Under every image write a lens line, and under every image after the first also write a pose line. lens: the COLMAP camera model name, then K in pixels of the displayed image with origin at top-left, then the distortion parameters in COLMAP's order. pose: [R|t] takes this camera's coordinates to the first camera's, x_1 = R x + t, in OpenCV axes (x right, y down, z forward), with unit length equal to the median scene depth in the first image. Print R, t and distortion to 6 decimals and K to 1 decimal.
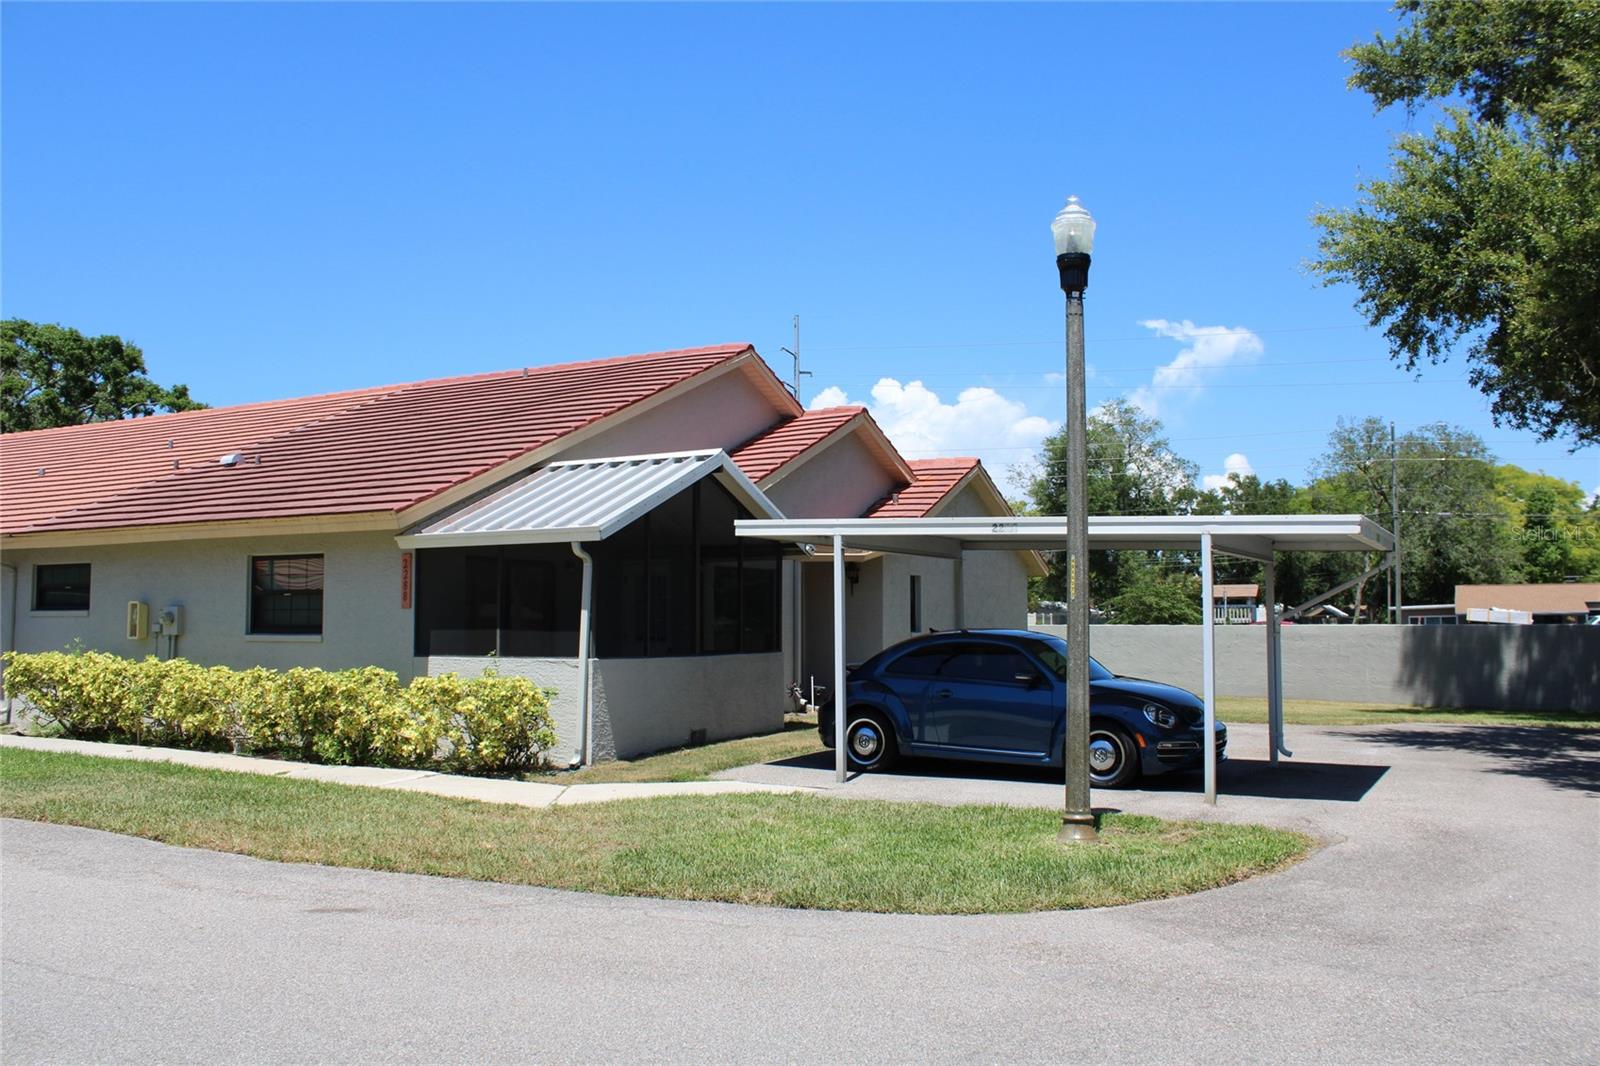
lens RADIAL K [[1338.0, 0, 805.8], [0, 1338.0, 511.0], [0, 0, 1]] dist [-0.155023, 0.128462]
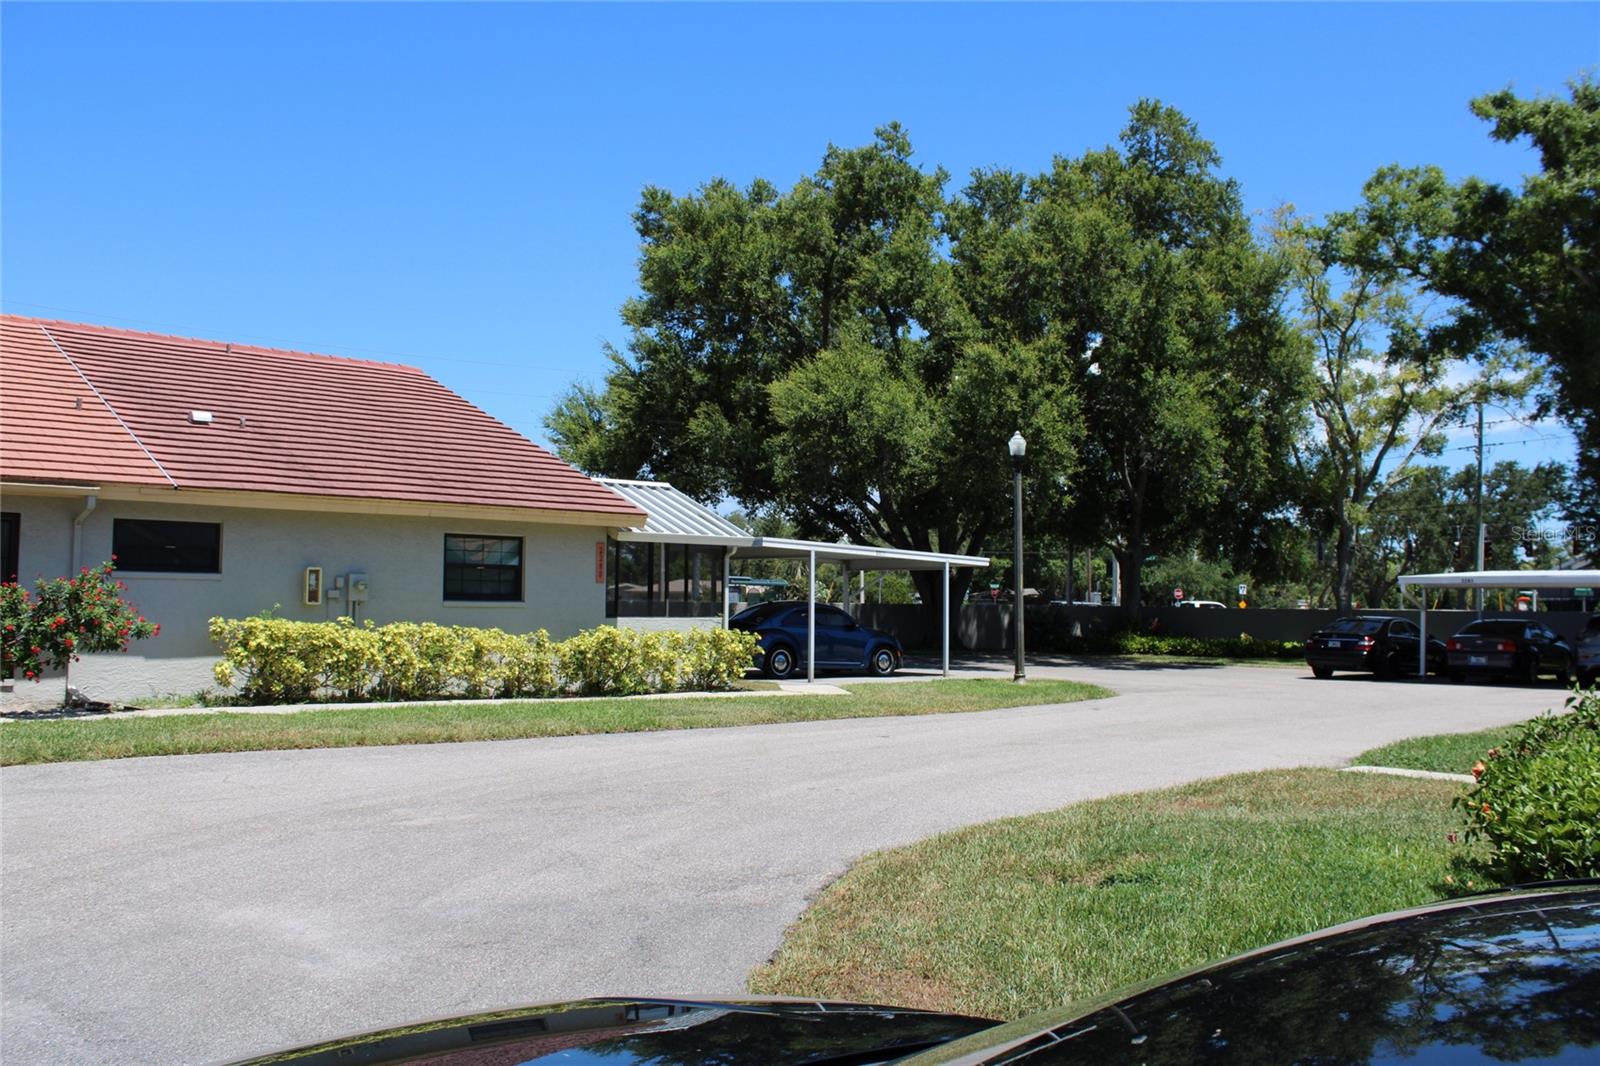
lens RADIAL K [[1338.0, 0, 805.8], [0, 1338.0, 511.0], [0, 0, 1]] dist [-0.155023, 0.128462]
pose [[0.372810, 0.064572, 0.925658, -1.444476], [-0.107239, 0.993890, -0.026140, 0.010858], [-0.921690, -0.089522, 0.377457, 0.262428]]
